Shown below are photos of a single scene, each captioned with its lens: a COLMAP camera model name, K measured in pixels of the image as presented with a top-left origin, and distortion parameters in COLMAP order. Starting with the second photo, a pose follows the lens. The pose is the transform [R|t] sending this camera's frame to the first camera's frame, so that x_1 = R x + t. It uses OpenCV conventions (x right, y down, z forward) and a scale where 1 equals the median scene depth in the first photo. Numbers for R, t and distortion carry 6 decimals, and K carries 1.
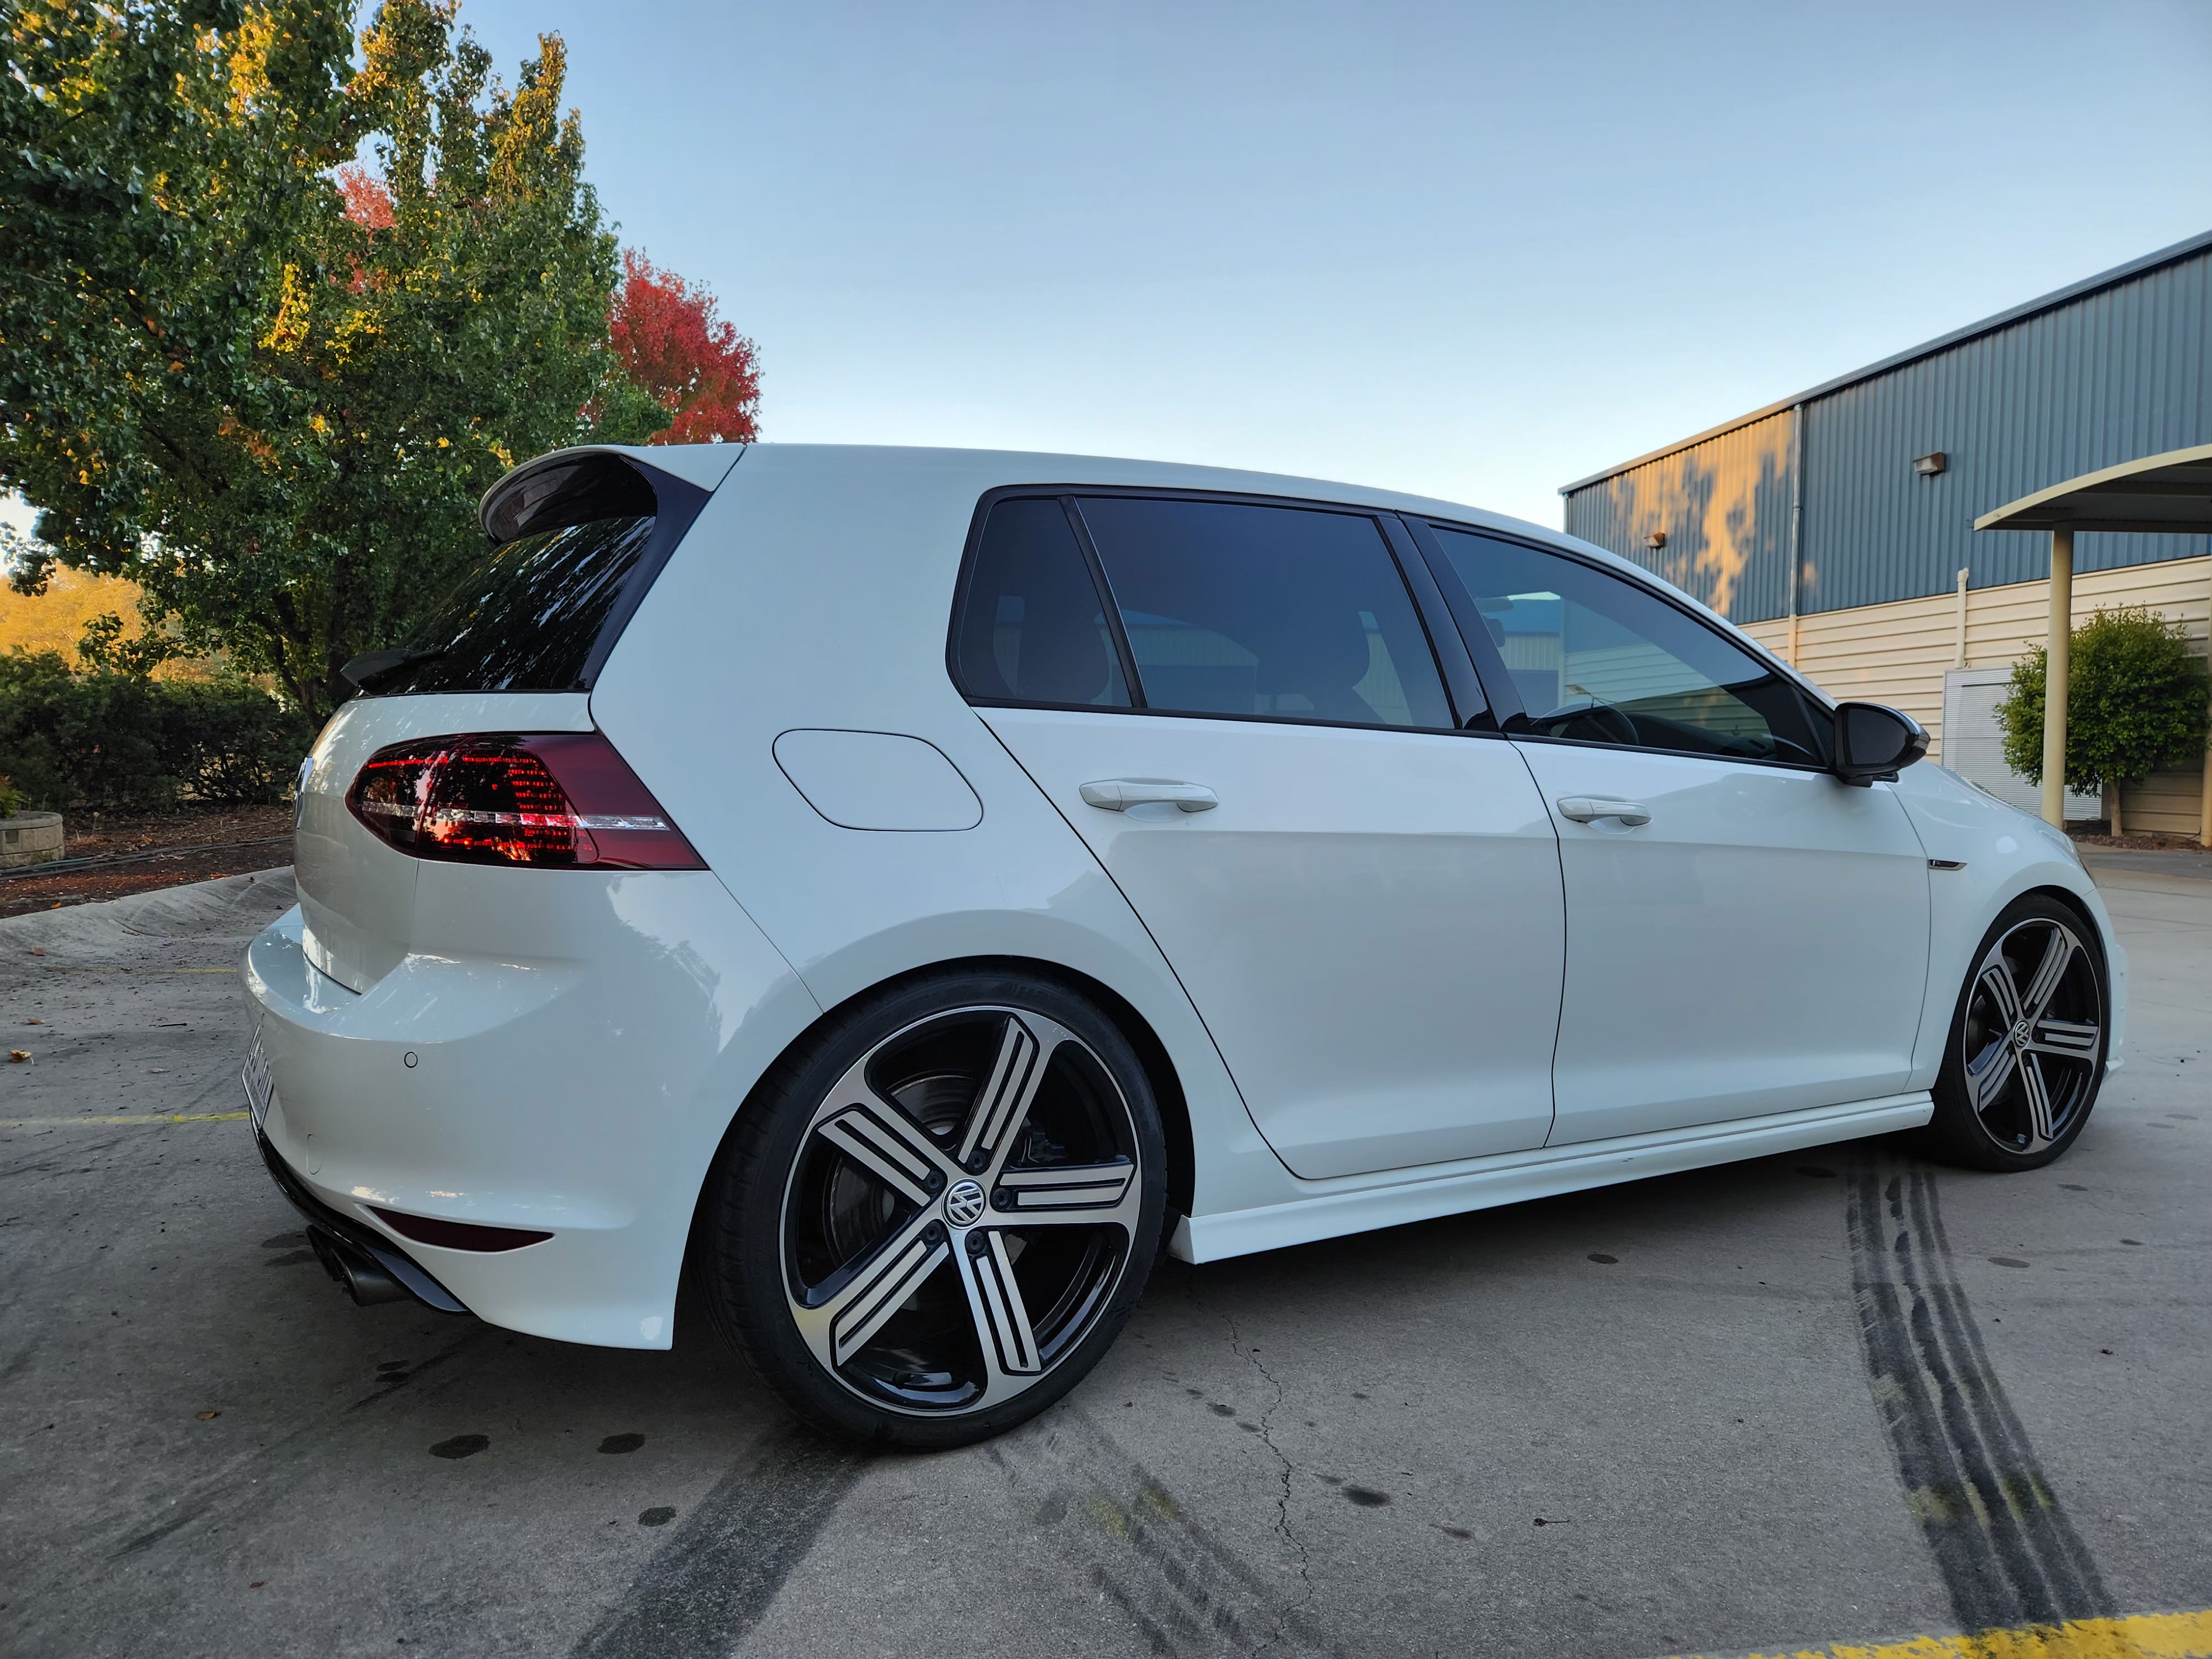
lens RADIAL K [[1474.1, 0, 1099.8], [0, 1474.1, 866.7], [0, 0, 1]] dist [0.077014, -0.060291]
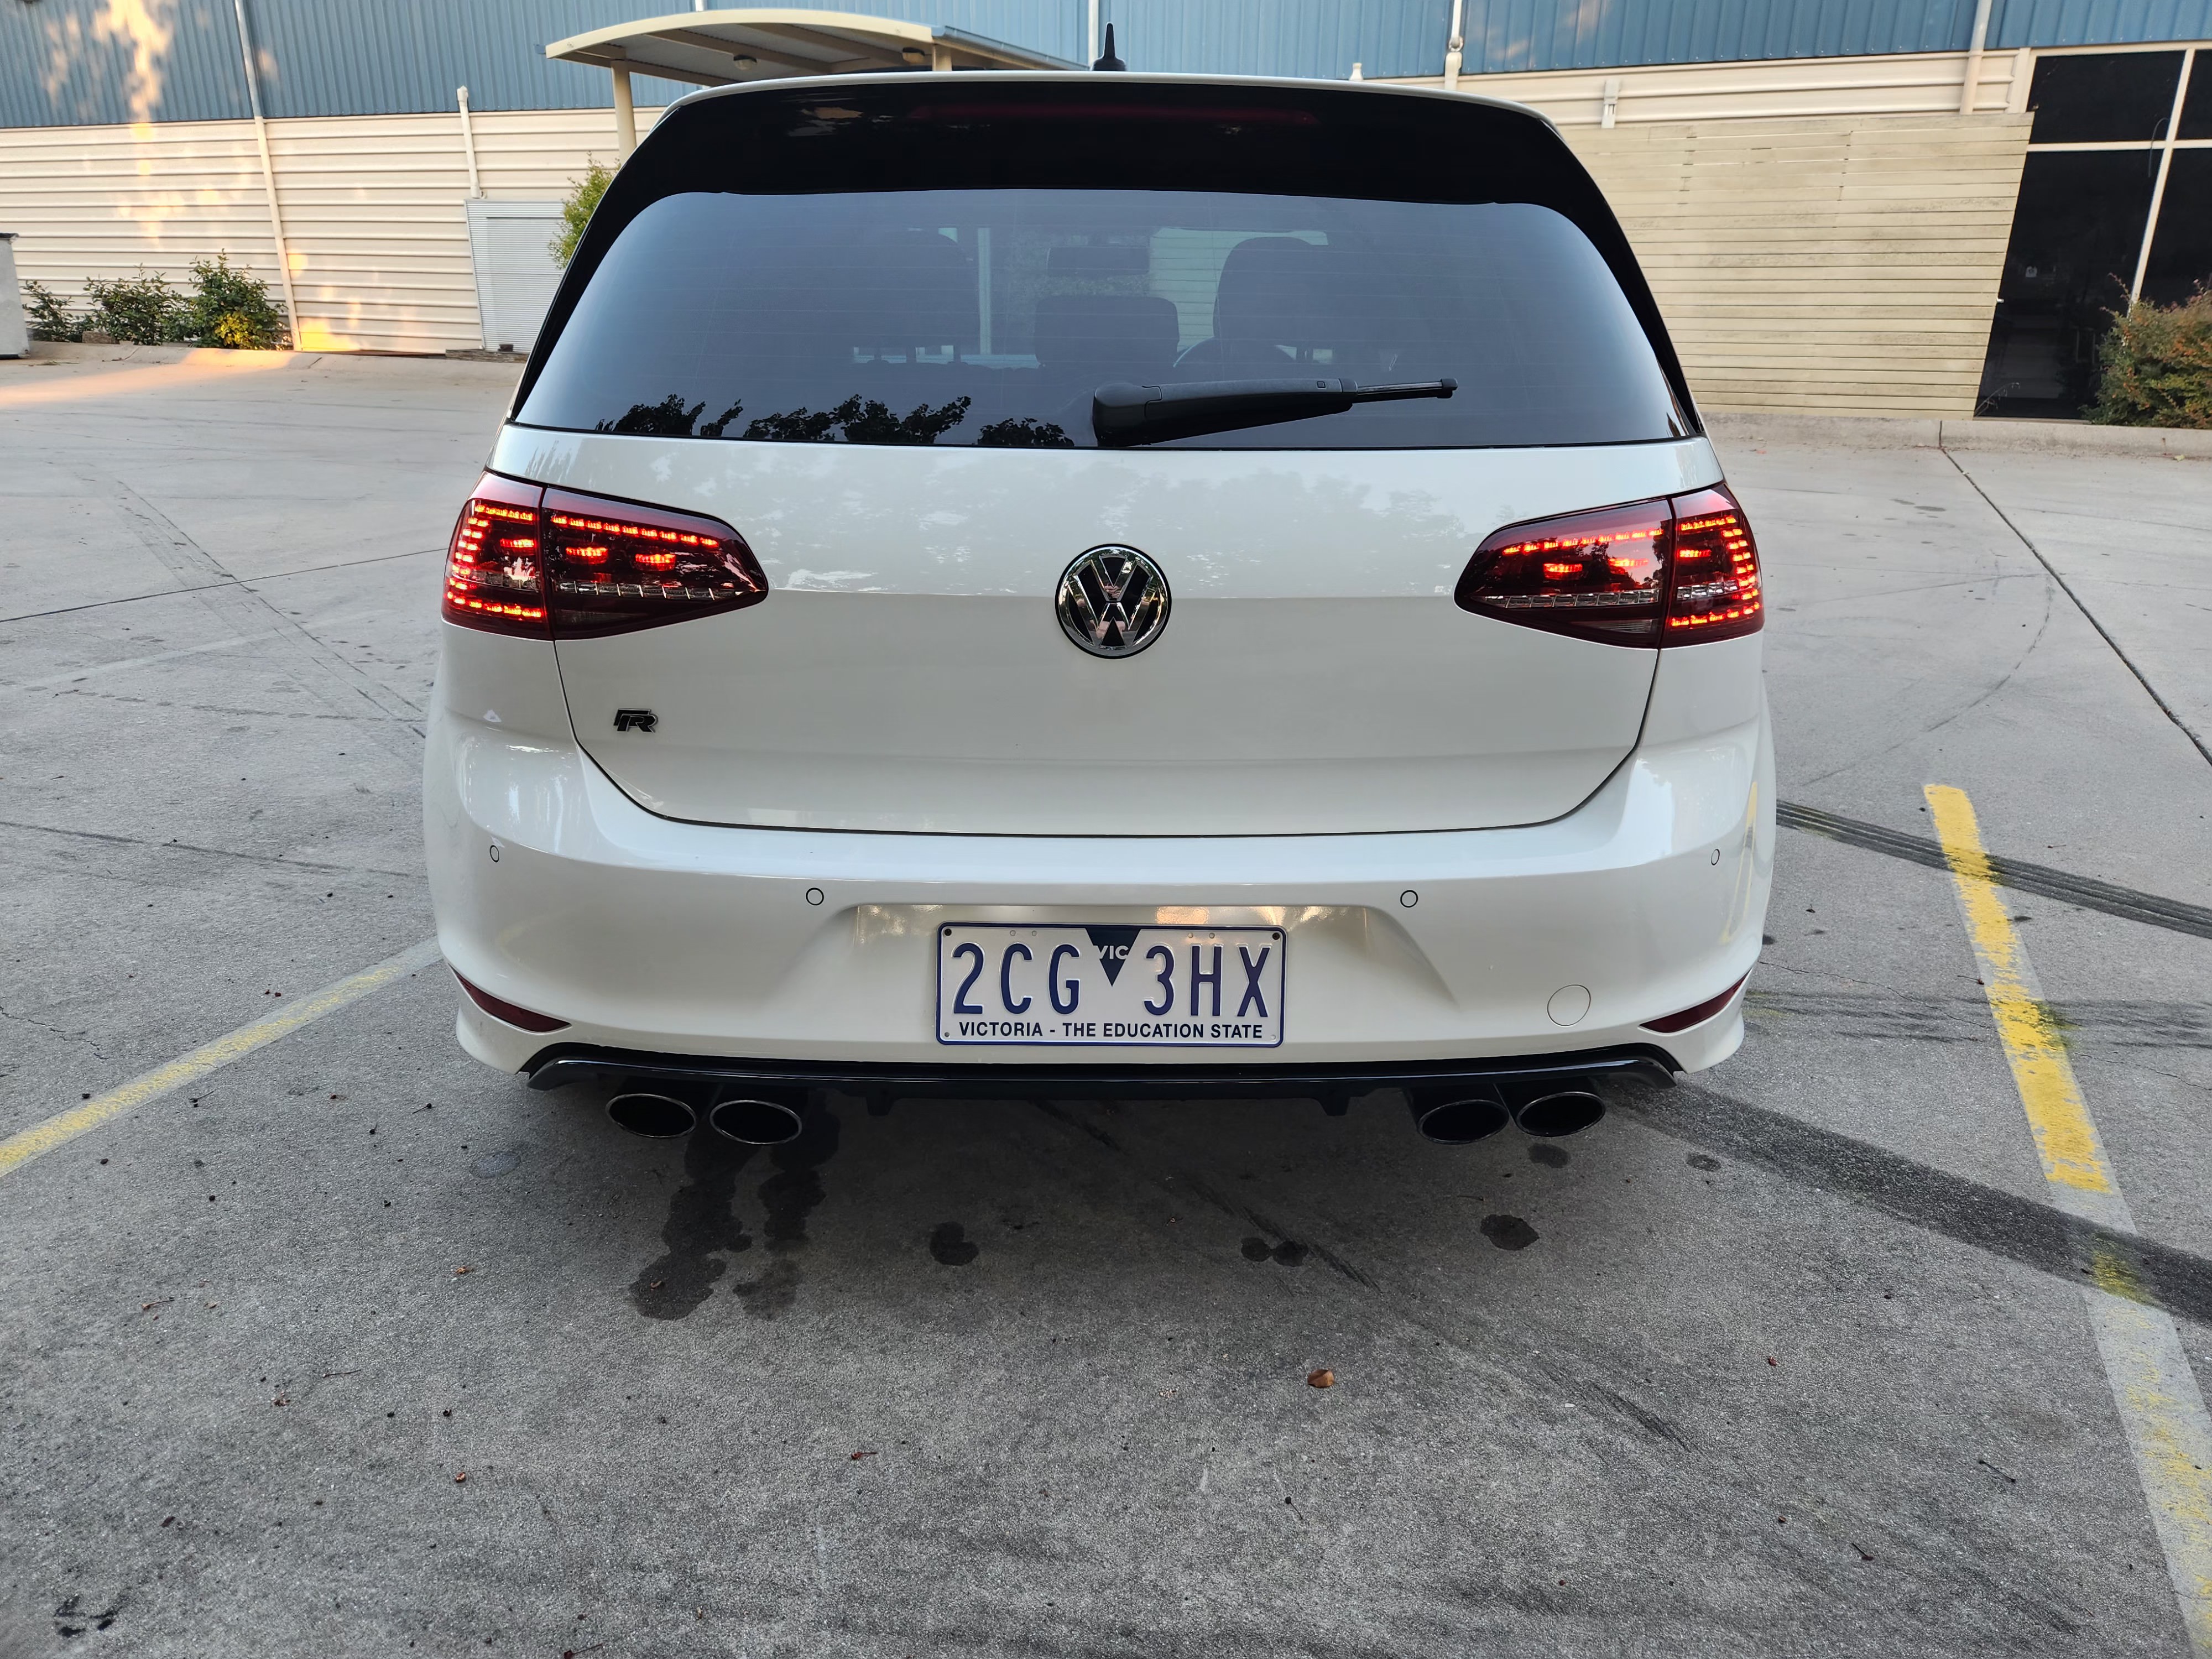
lens RADIAL K [[1466.2, 0, 1106.0], [0, 1466.2, 829.5], [0, 0, 1]] dist [0.068729, -0.055794]
pose [[0.519702, -0.294486, 0.801990, -1.189028], [0.054407, 0.948219, 0.312924, -0.170532], [-0.852614, -0.118993, 0.508813, 0.718633]]
